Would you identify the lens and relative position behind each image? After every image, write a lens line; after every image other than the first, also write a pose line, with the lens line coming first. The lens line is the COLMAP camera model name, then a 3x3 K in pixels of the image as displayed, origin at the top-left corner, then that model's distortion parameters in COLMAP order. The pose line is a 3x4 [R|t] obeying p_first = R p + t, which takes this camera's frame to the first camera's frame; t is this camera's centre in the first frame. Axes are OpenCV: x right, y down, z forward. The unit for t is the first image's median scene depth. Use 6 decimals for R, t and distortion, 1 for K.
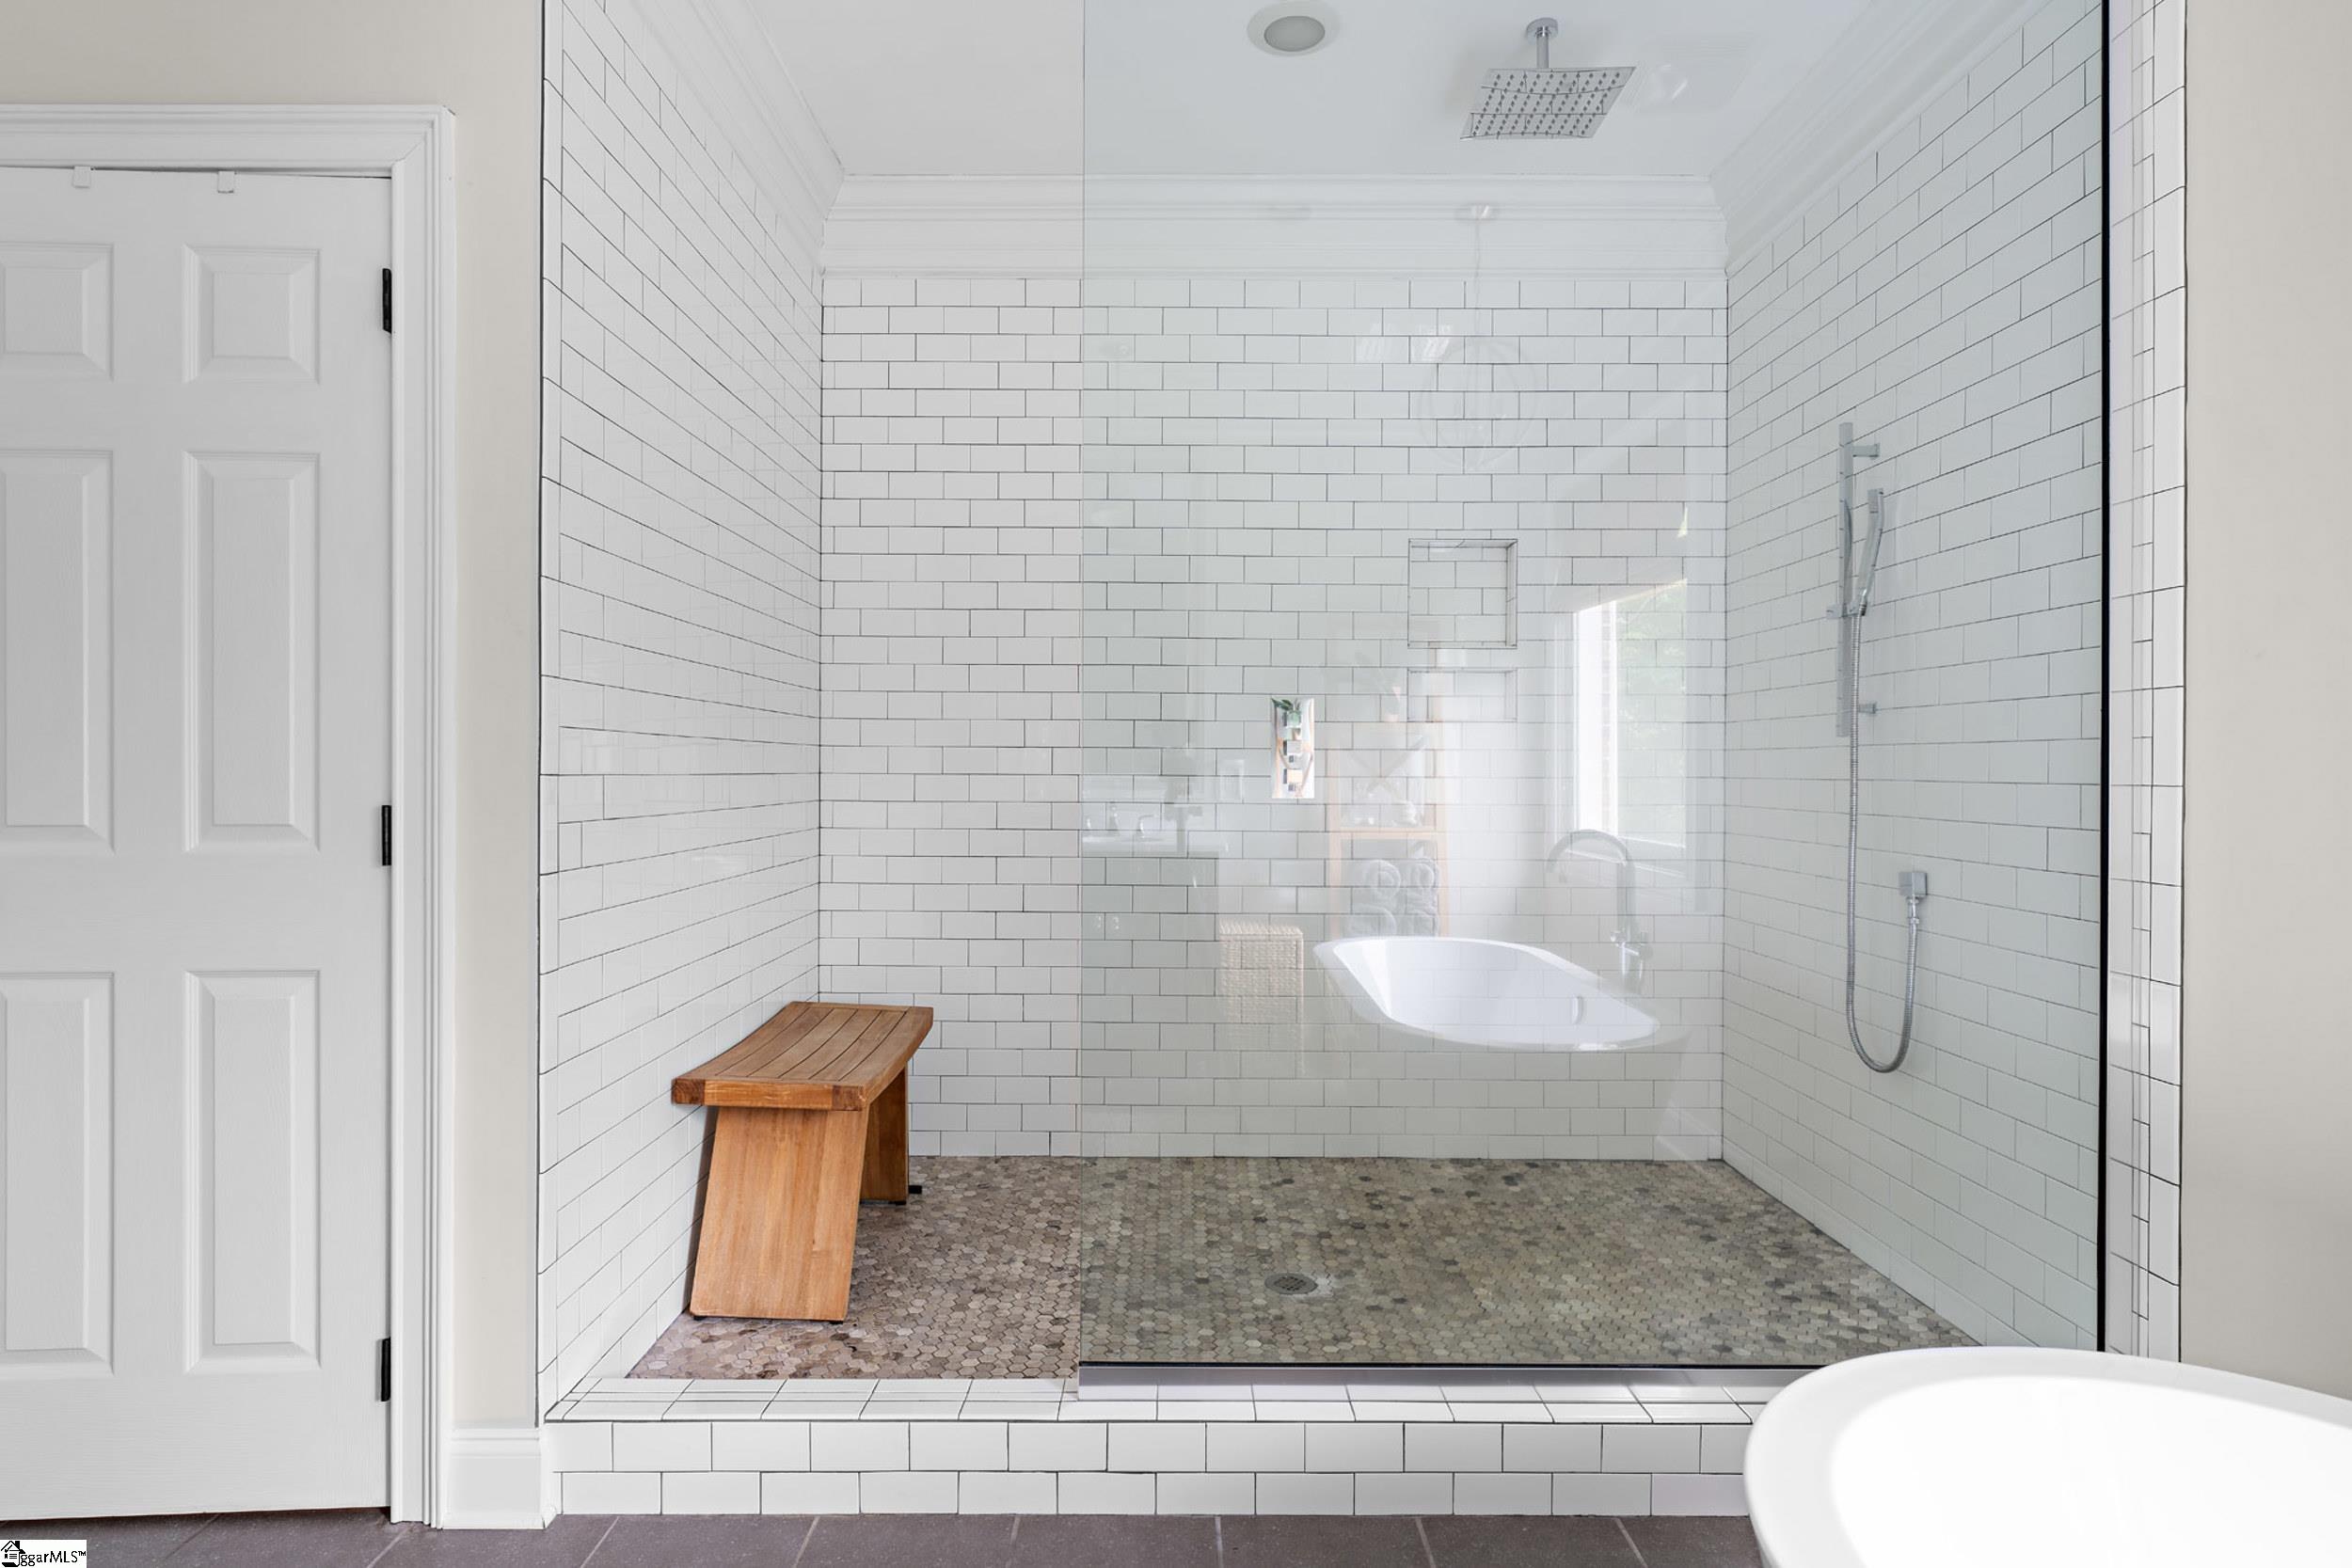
lens RADIAL K [[1218.5, 0, 1172.4], [0, 1218.5, 776.0], [0, 0, 1]] dist [0.018888, 0.000114]
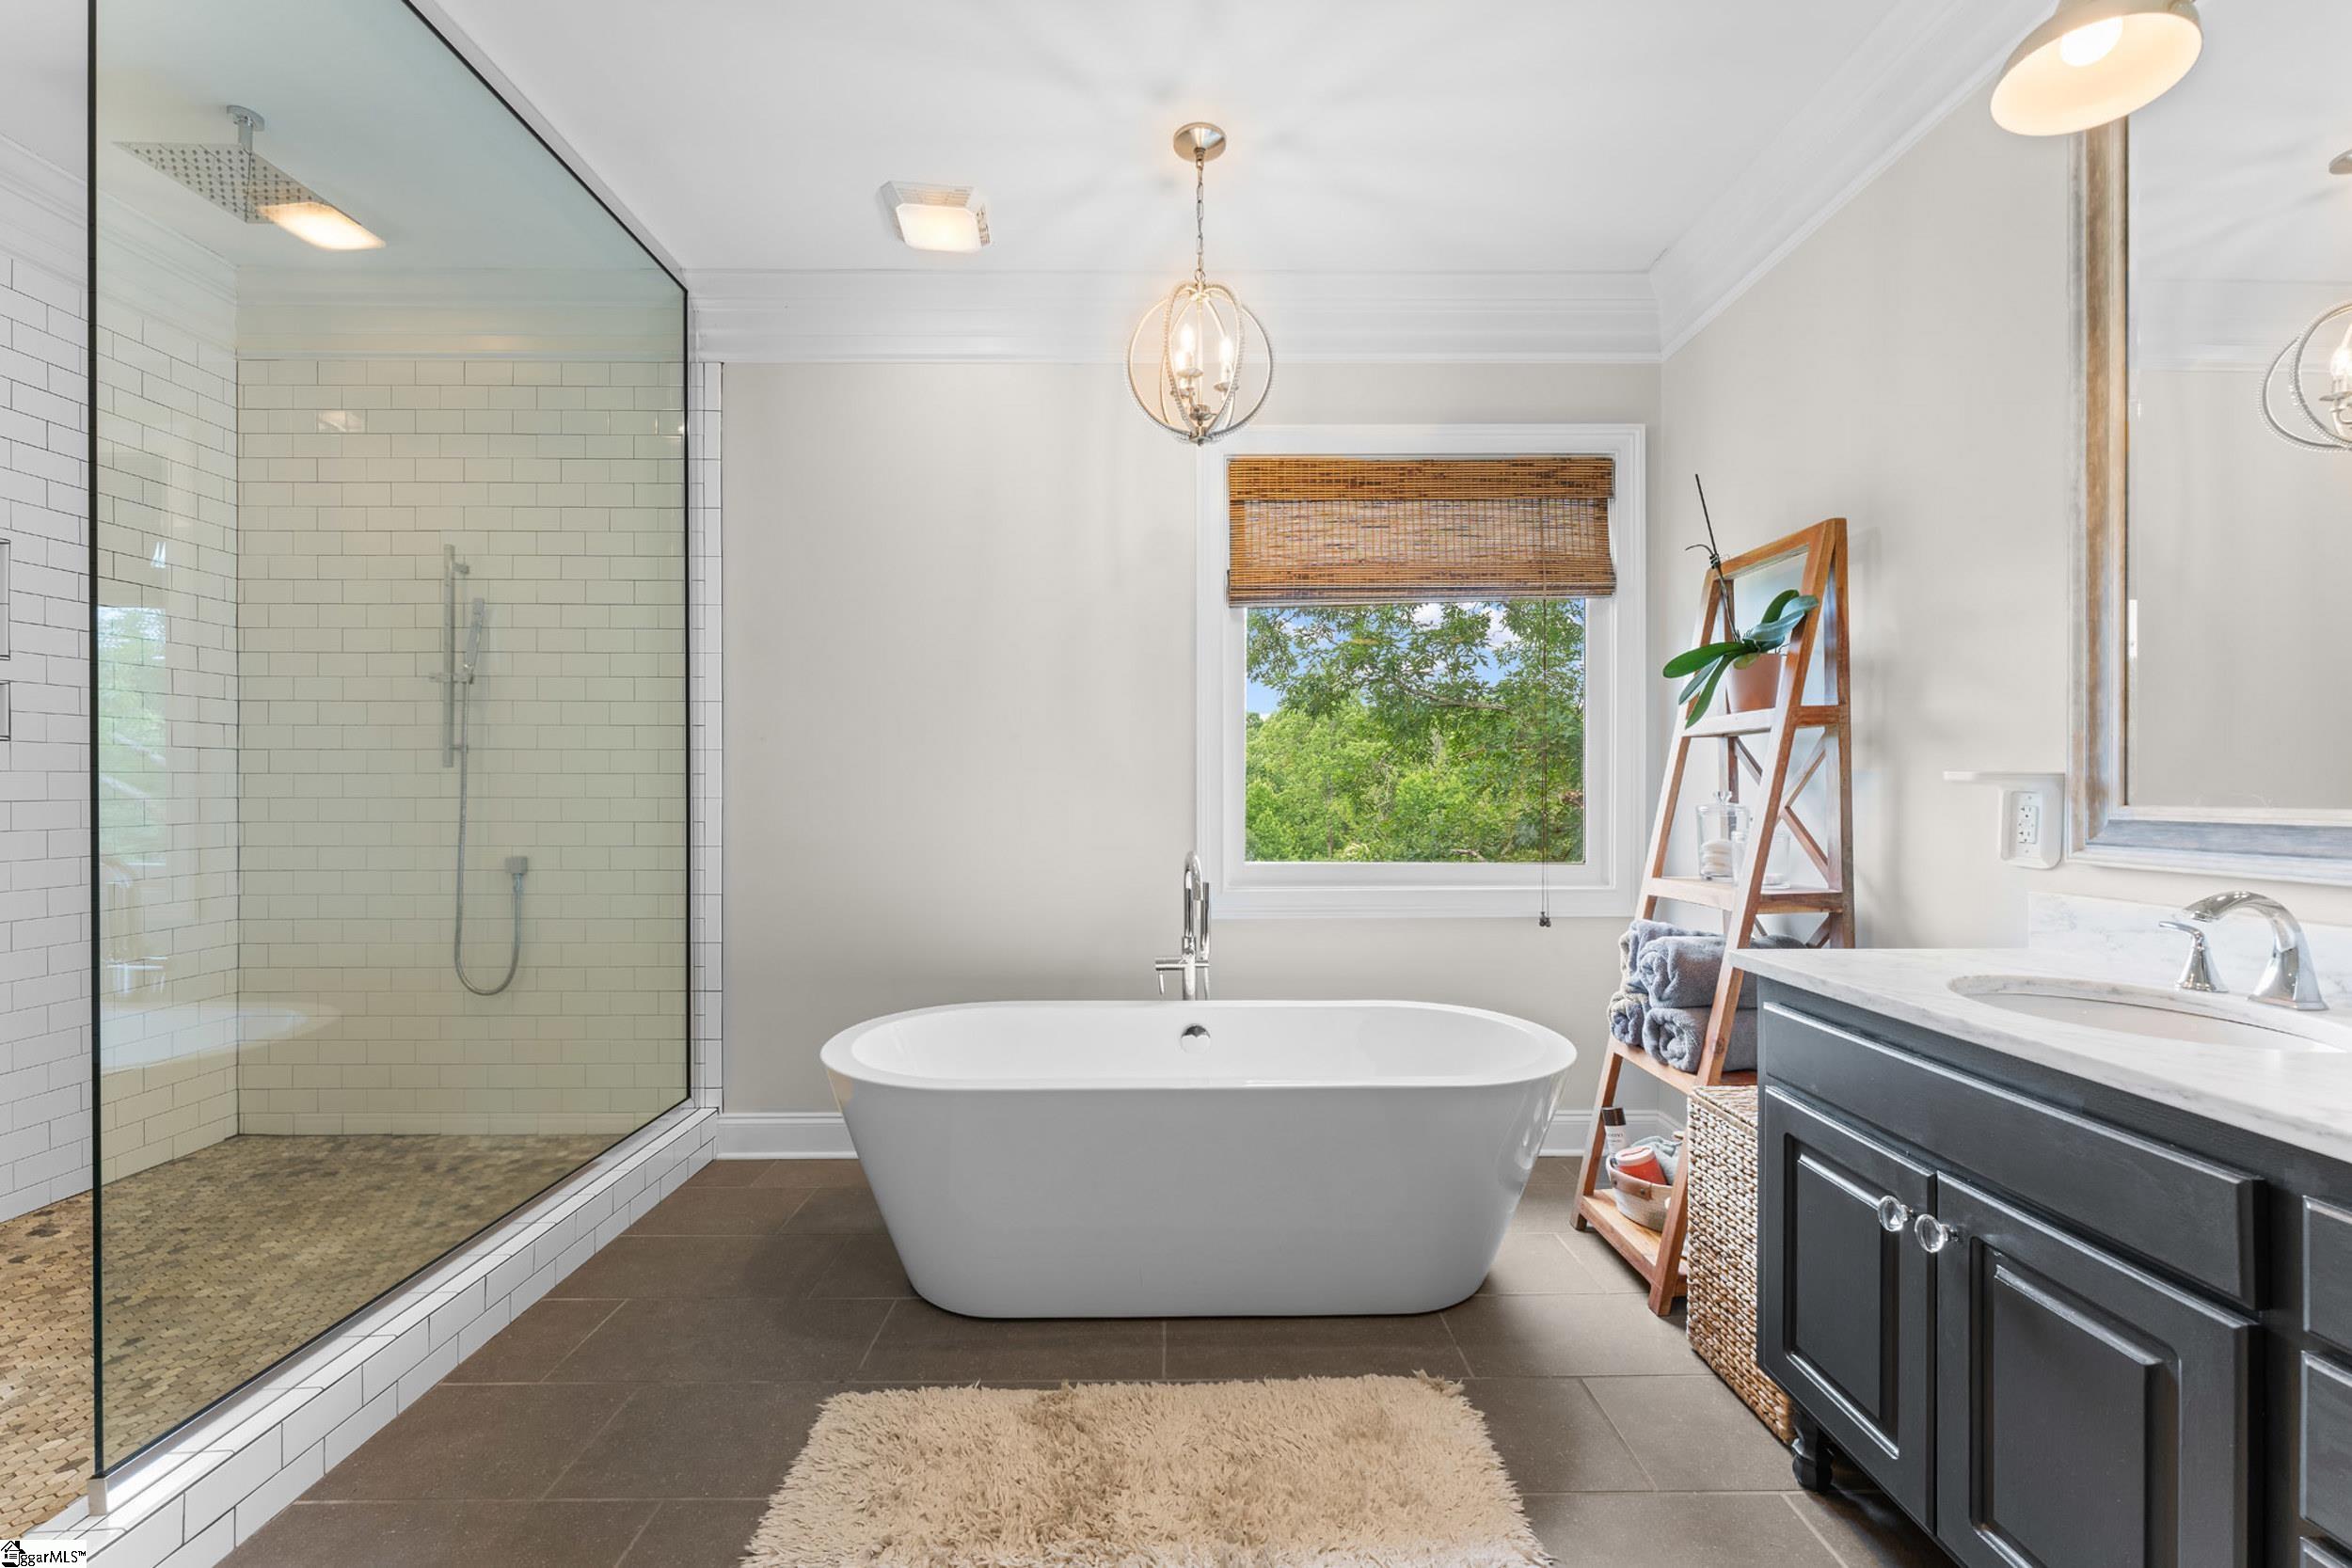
lens RADIAL K [[944.0, 0, 1186.0], [0, 944.0, 793.9], [0, 0, 1]] dist [0.000819, -0.001684]
pose [[-0.019303, -0.005120, 0.999801, -0.563094], [0.003594, 0.999980, 0.005190, -0.003928], [-0.999807, 0.003694, -0.019284, 0.179130]]
